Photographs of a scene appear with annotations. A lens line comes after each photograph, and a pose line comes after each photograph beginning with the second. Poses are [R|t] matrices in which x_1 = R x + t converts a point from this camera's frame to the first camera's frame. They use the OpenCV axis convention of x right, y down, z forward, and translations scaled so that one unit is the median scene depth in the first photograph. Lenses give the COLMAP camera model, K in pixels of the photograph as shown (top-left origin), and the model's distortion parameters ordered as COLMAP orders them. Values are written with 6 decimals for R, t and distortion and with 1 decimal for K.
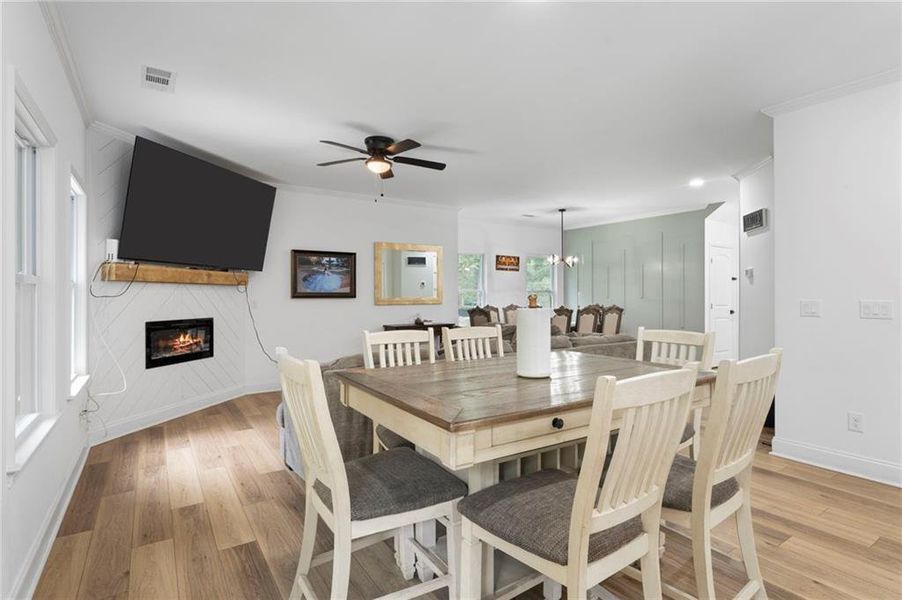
lens RADIAL K [[408.1, 0, 452.9], [0, 408.1, 292.3], [0, 0, 1]] dist [0.003639, 0.000243]
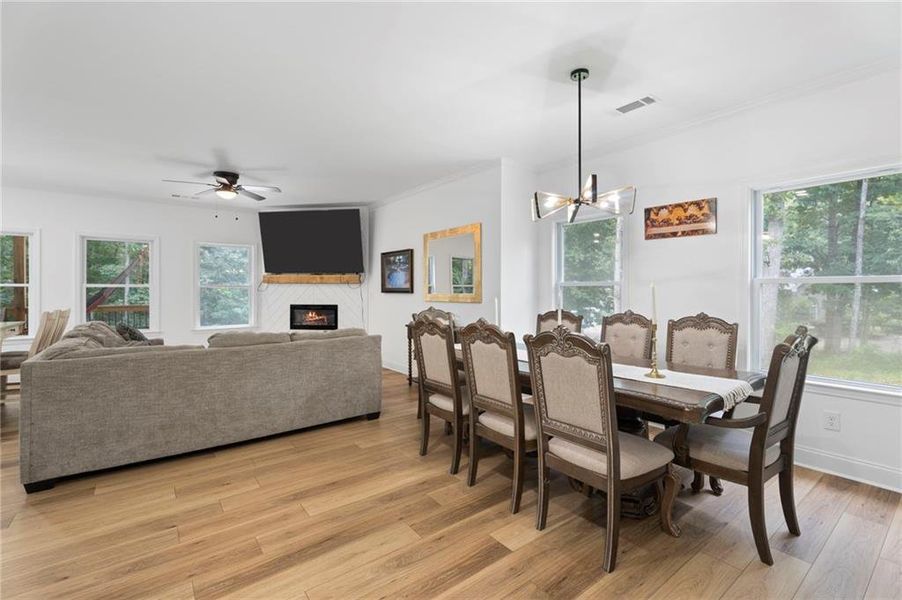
lens RADIAL K [[408.1, 0, 452.9], [0, 408.1, 292.3], [0, 0, 1]] dist [0.003639, 0.000243]
pose [[0.102315, 0.009150, -0.994710, 0.785876], [0.004937, 0.999941, 0.009706, 0.001443], [0.994740, -0.005904, 0.102263, 1.023568]]
